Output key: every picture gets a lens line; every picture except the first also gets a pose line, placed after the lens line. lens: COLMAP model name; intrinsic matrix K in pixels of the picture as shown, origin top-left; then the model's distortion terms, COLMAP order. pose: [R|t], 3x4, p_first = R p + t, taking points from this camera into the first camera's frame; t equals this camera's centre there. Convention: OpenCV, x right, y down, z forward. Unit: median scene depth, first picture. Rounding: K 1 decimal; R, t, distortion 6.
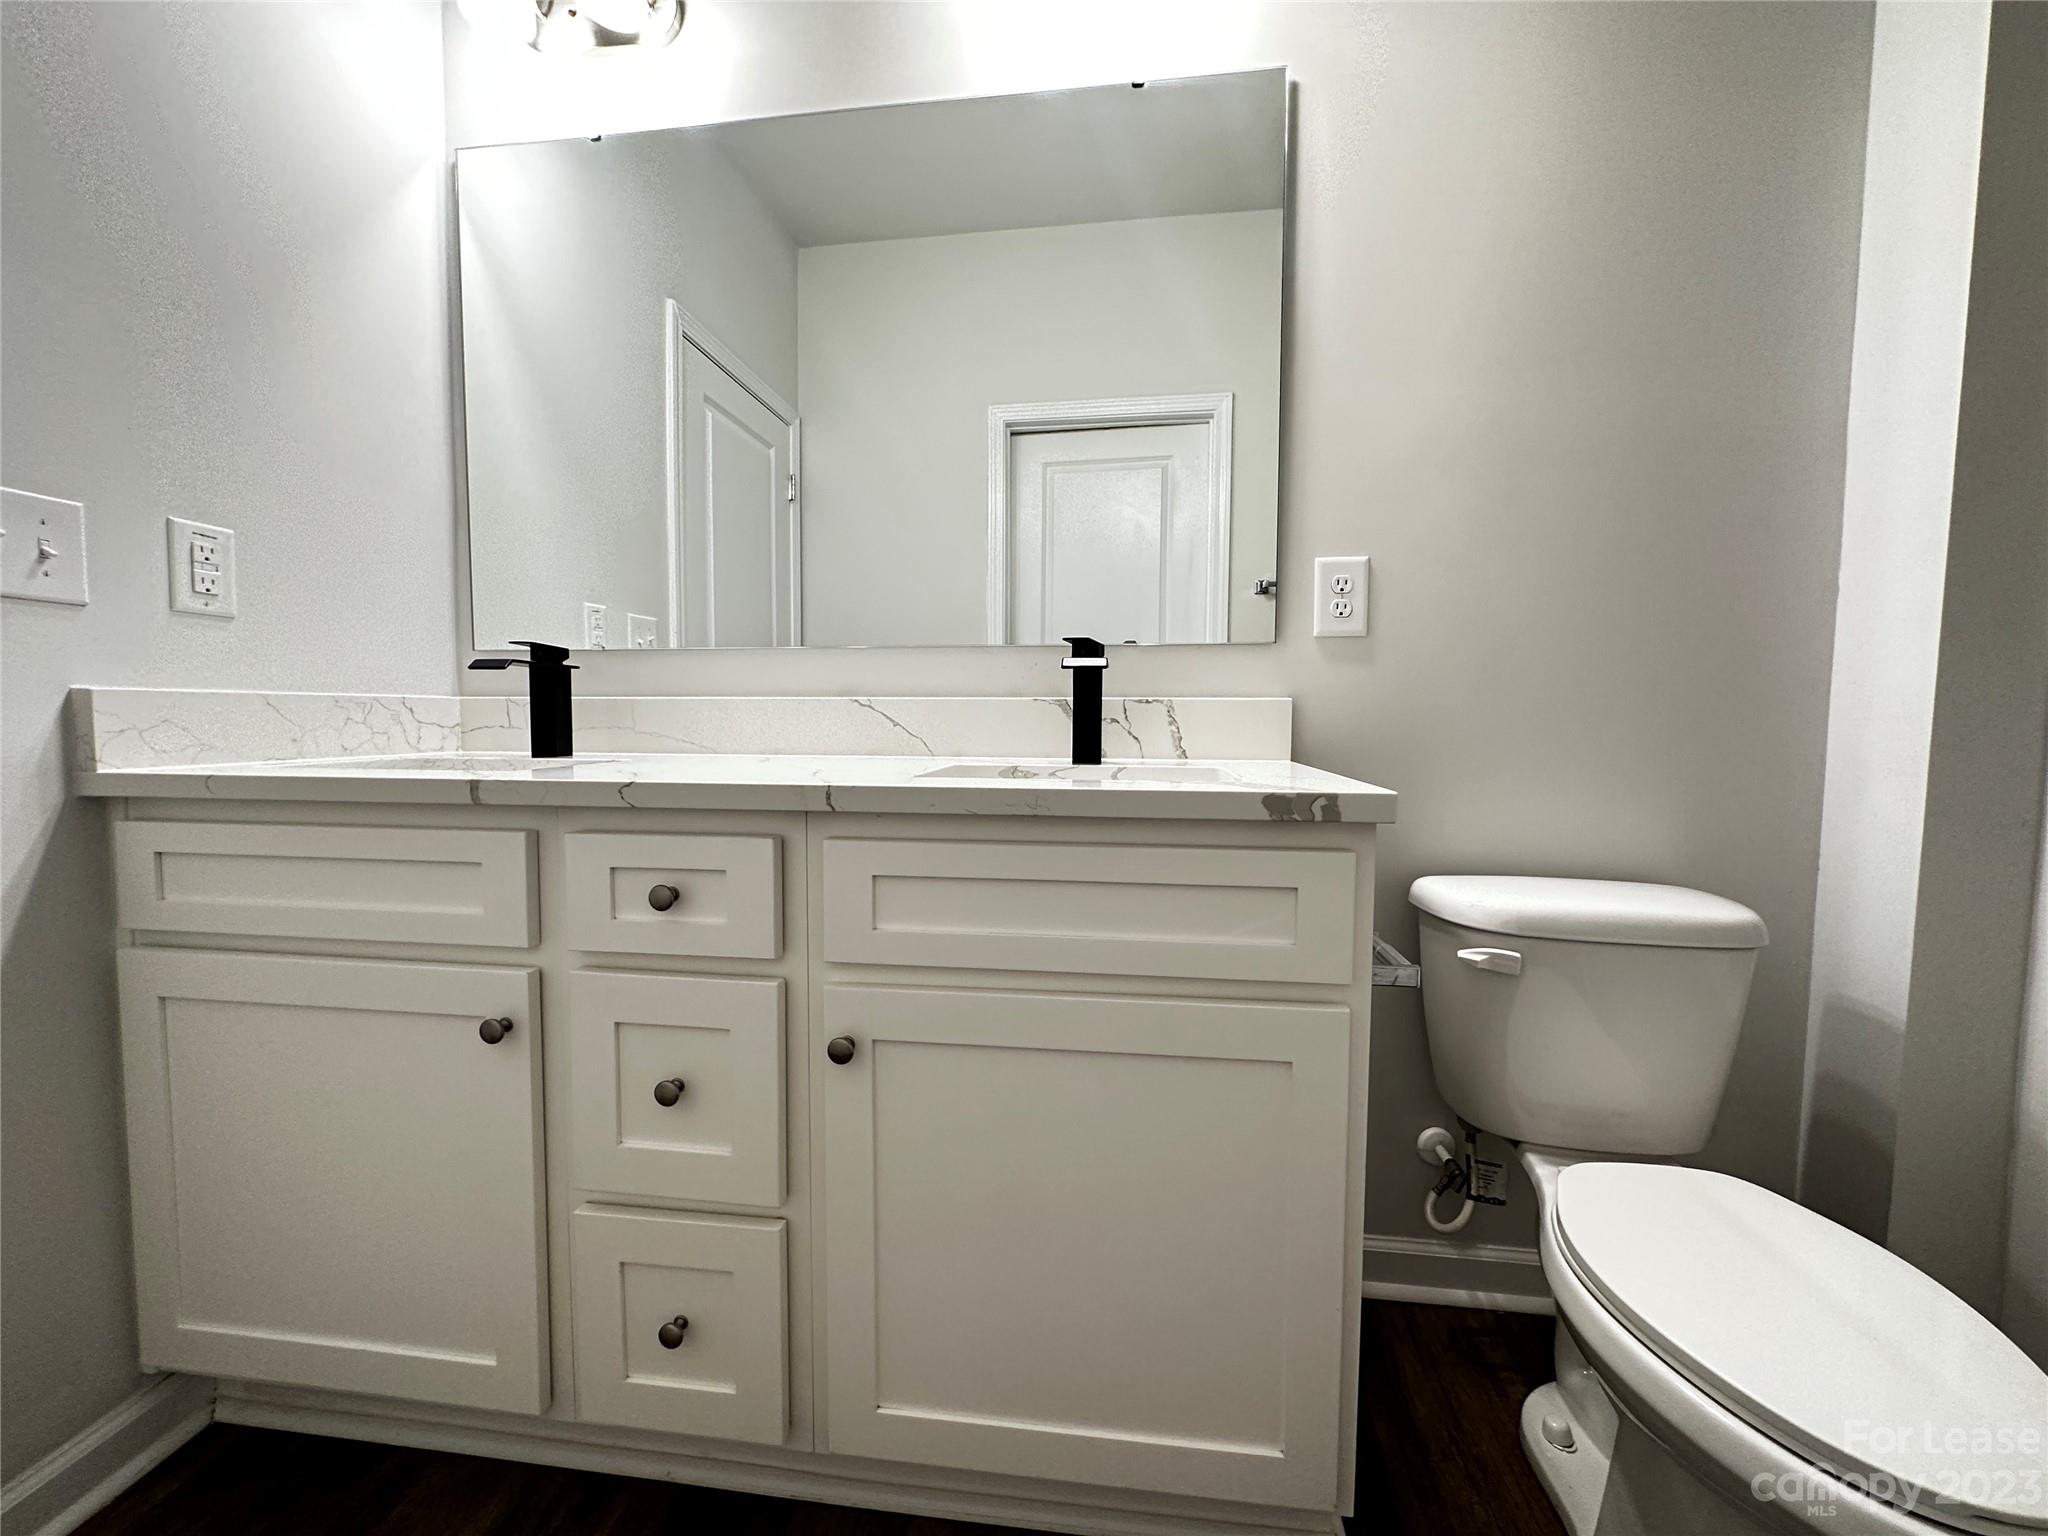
lens RADIAL K [[815.7, 0, 1025.3], [0, 815.7, 765.9], [0, 0, 1]] dist [-0.003160, 0.000730]
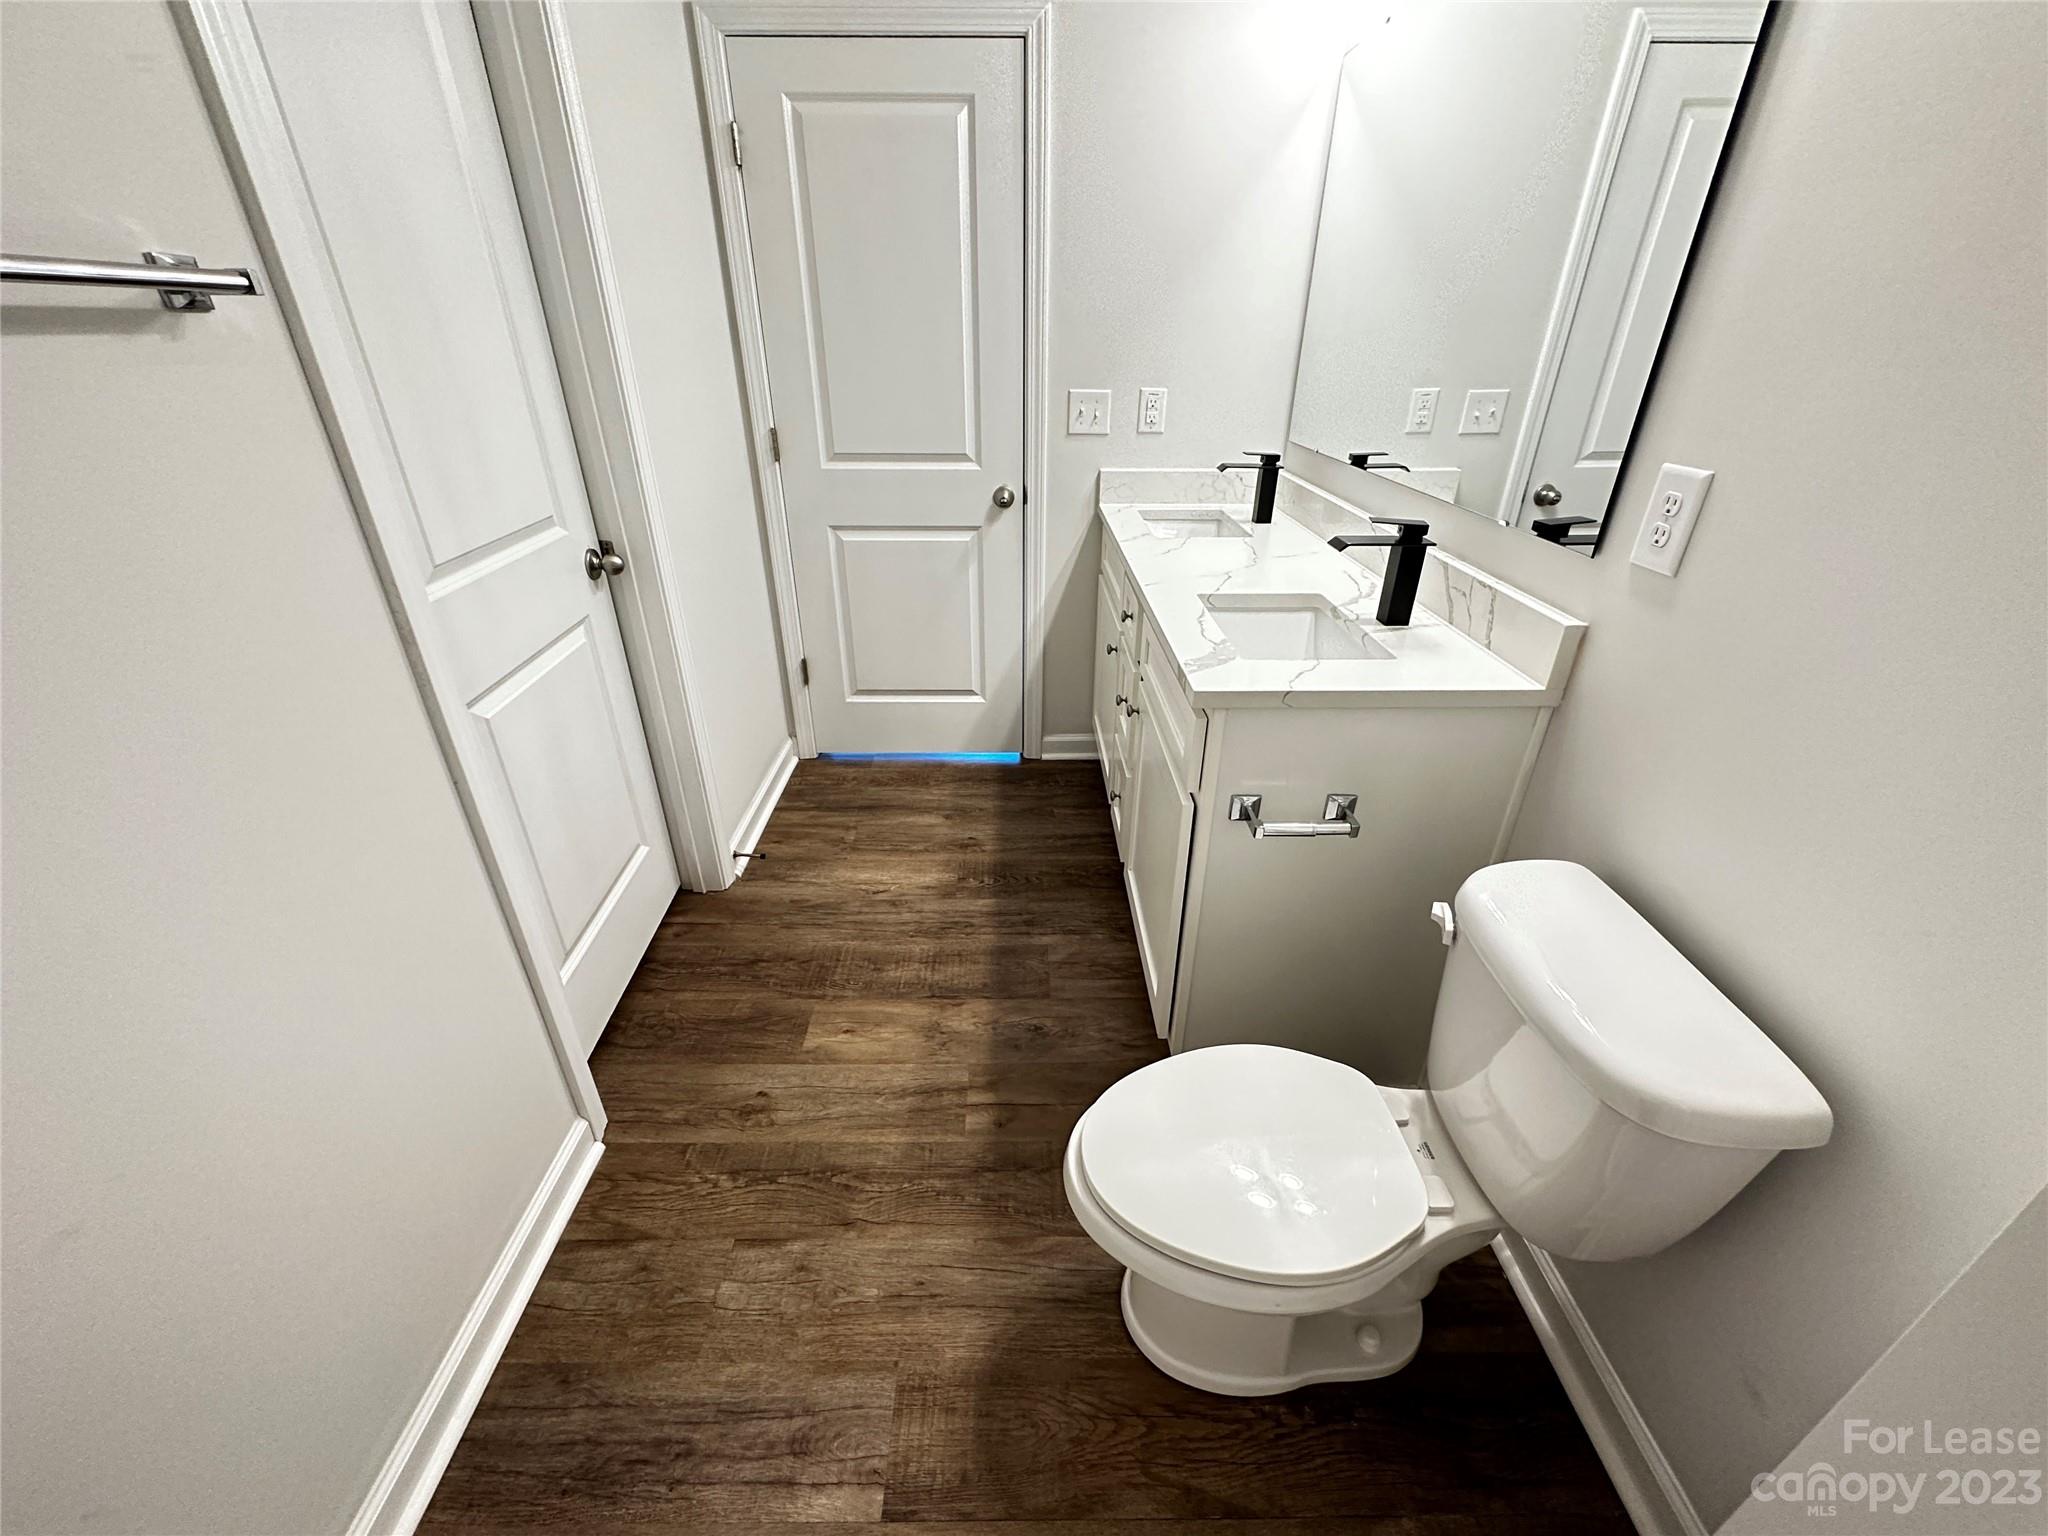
lens RADIAL K [[815.7, 0, 1020.1], [0, 815.7, 773.8], [0, 0, 1]] dist [-0.003160, 0.000730]
pose [[0.131912, 0.471346, -0.872027, 1.115559], [-0.059176, 0.881890, 0.467726, -0.324436], [0.989494, -0.010096, 0.144224, 0.267564]]
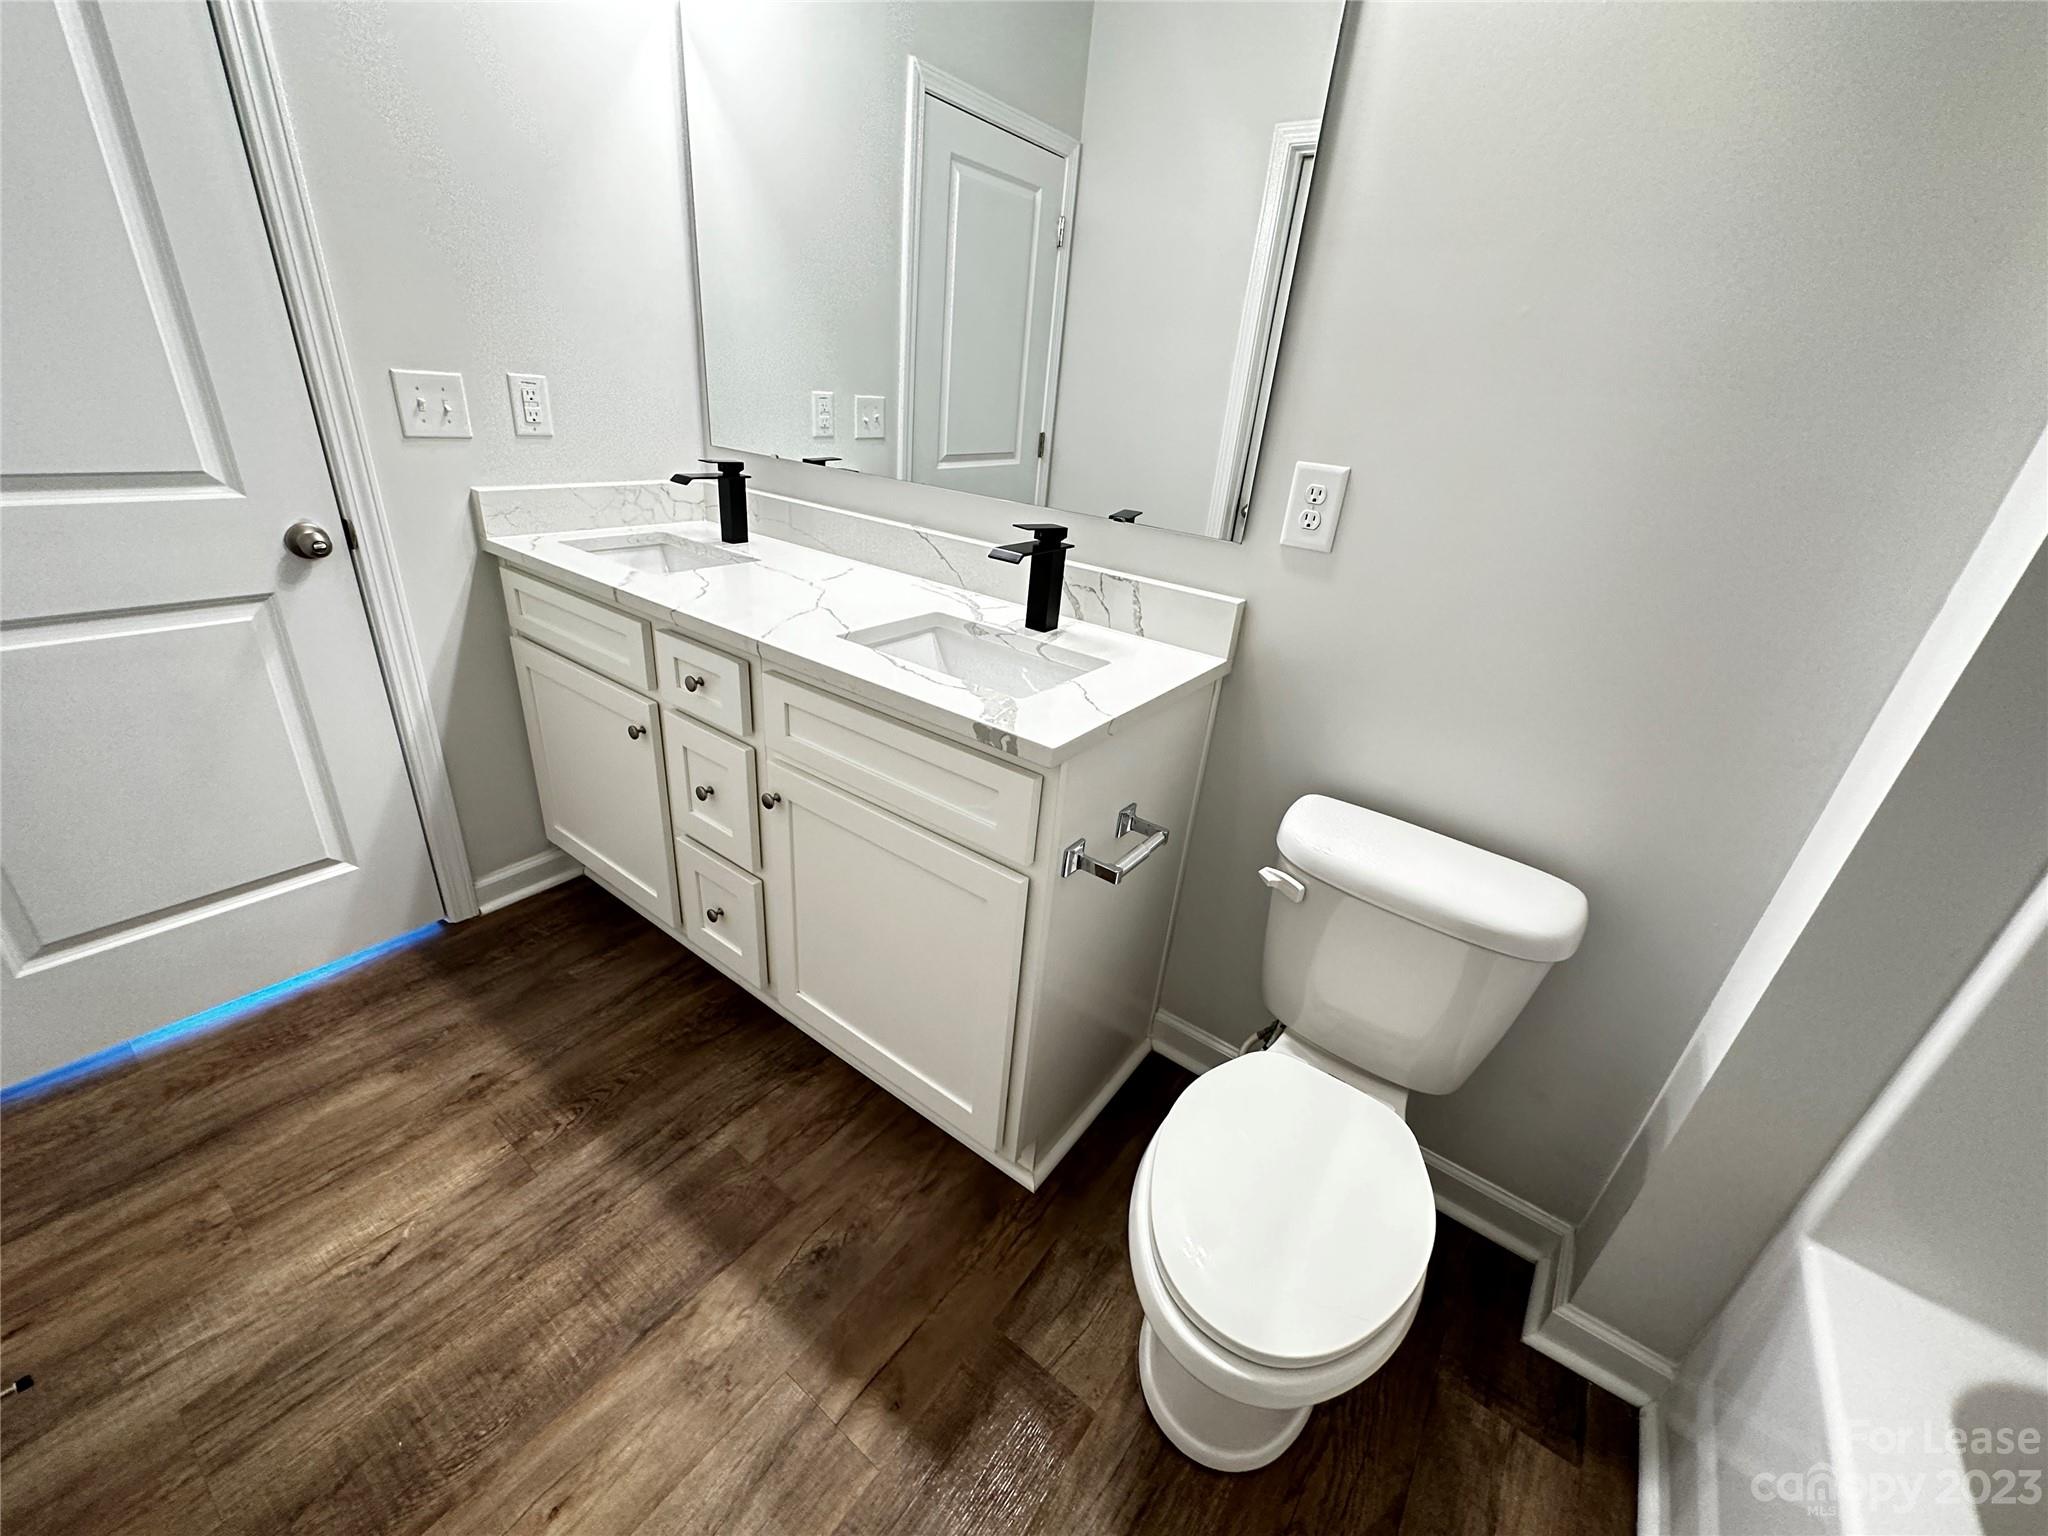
lens RADIAL K [[815.7, 0, 1026.2], [0, 815.7, 771.5], [0, 0, 1]] dist [-0.003160, 0.000730]
pose [[0.872113, 0.273719, -0.405583, 0.573224], [-0.111874, 0.918483, 0.379305, -0.250159], [0.476344, -0.285423, 0.831643, -0.058617]]
